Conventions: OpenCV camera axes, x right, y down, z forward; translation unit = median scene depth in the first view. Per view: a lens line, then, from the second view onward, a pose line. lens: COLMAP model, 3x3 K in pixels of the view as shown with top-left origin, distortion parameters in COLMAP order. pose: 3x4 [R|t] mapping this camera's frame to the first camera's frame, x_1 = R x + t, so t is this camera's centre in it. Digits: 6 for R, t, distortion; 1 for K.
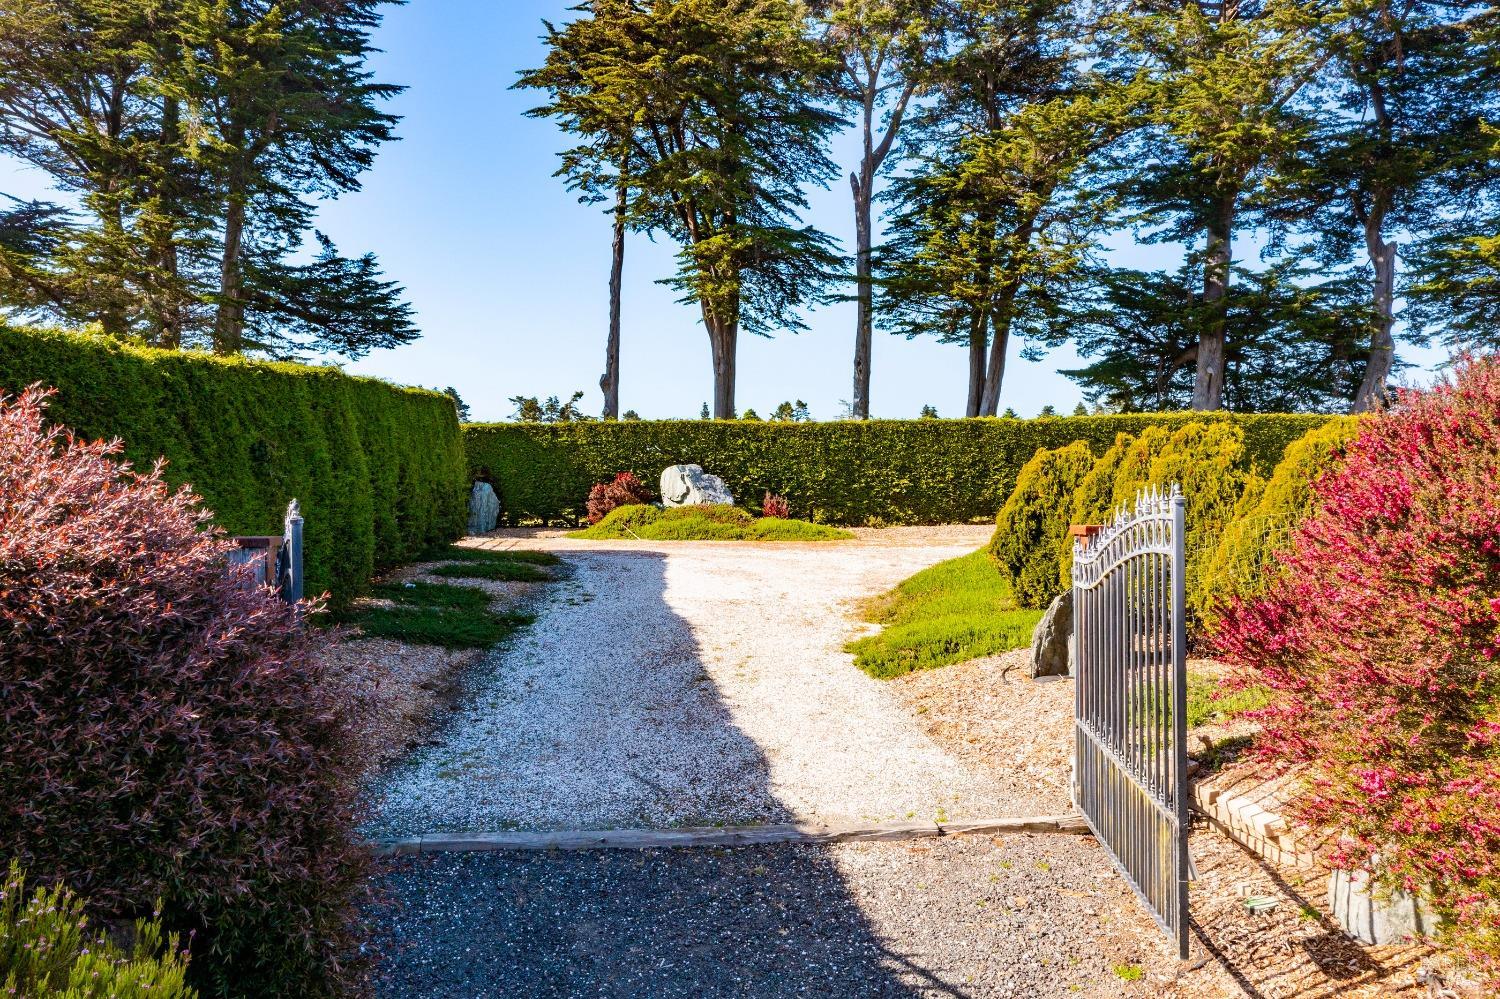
lens RADIAL K [[1200.8, 0, 753.8], [0, 1200.8, 497.1], [0, 0, 1]] dist [0.001247, 0.019215]
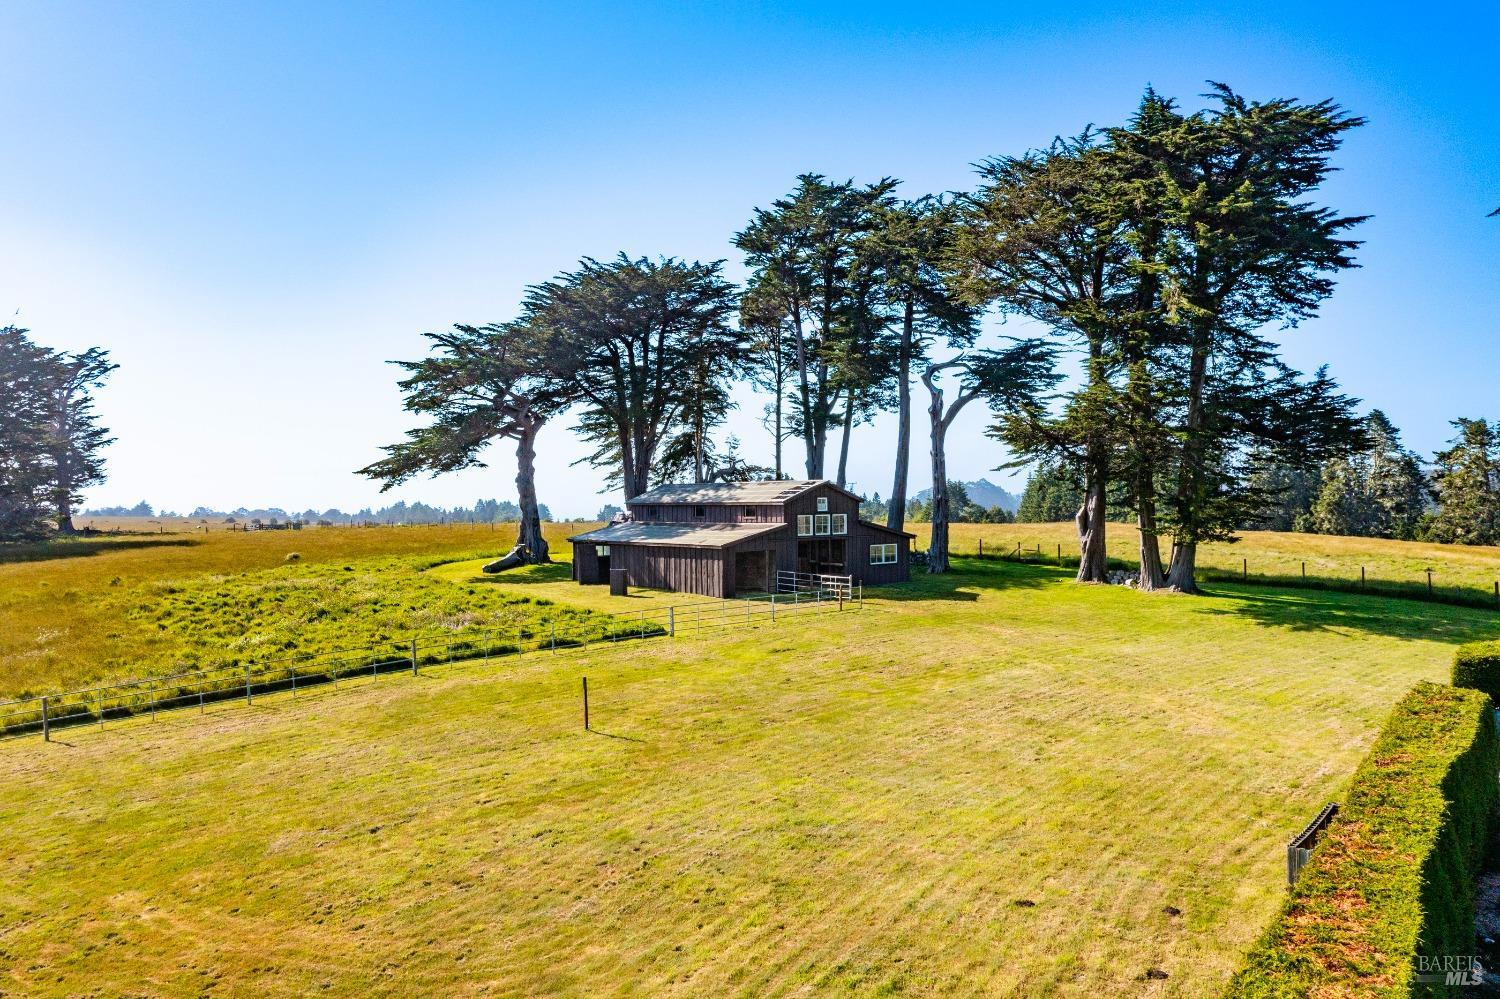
lens RADIAL K [[1200.8, 0, 745.6], [0, 1200.8, 500.1], [0, 0, 1]] dist [0.001247, 0.019215]
pose [[0.750714, 0.004743, -0.660611, -0.010771], [-0.002895, 0.999988, 0.003890, -0.110531], [0.660621, -0.001008, 0.750719, -0.133013]]
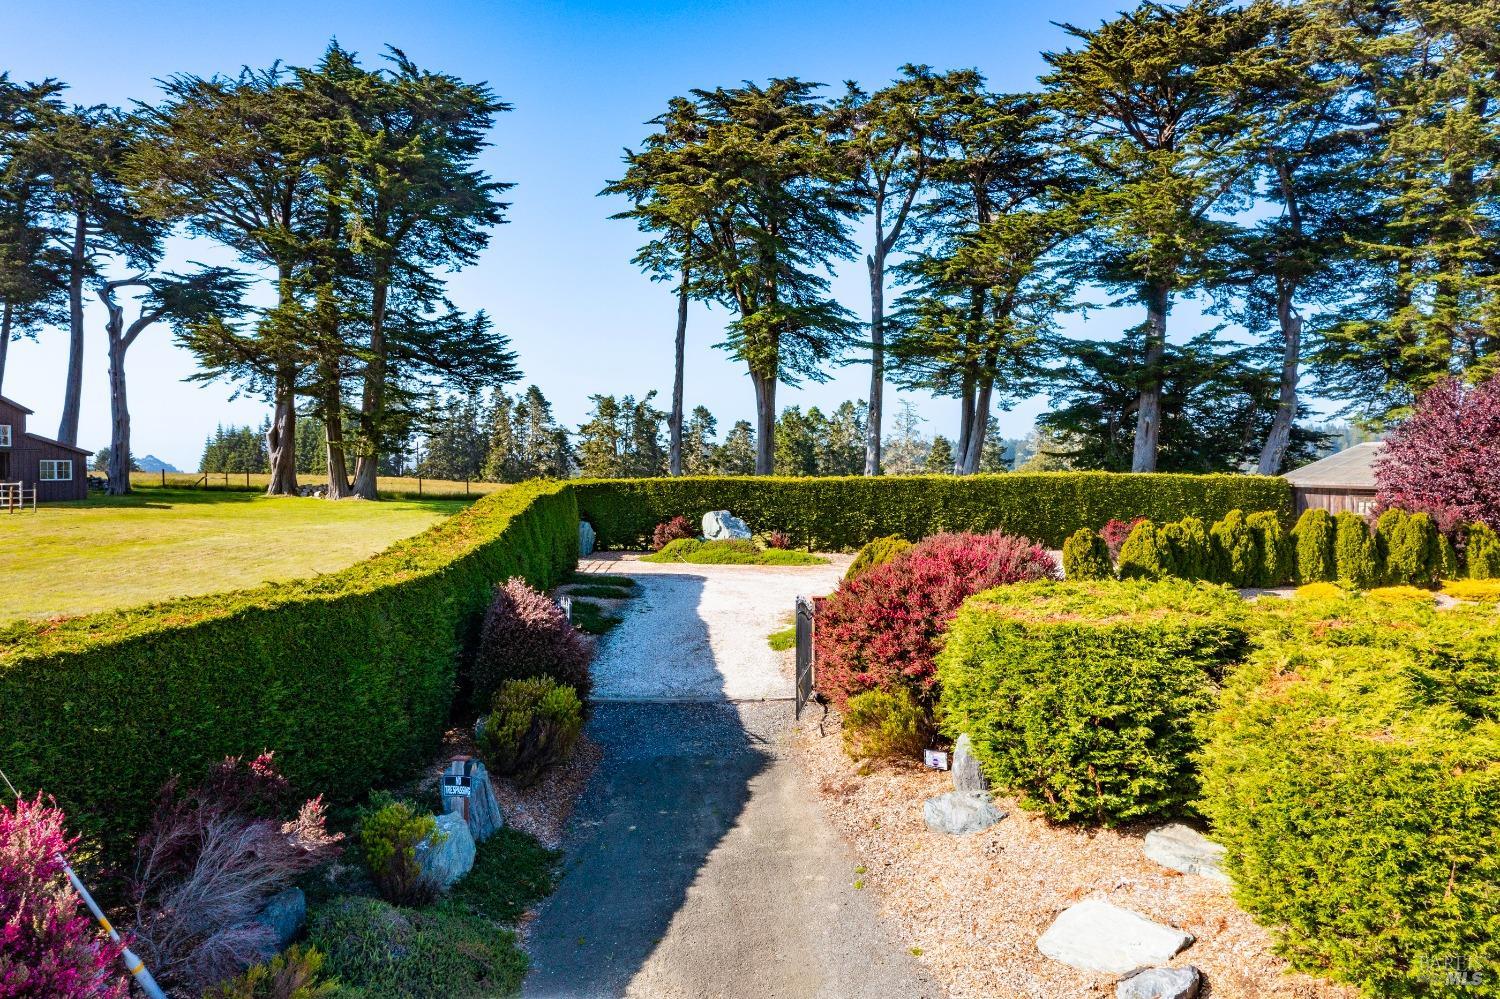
lens RADIAL K [[1200.8, 0, 751.8], [0, 1200.8, 498.1], [0, 0, 1]] dist [0.001247, 0.019215]
pose [[0.998001, 0.007188, -0.062783, 0.042054], [-0.006311, 0.999880, 0.014158, -0.035300], [0.062878, -0.013734, 0.997927, -0.263987]]
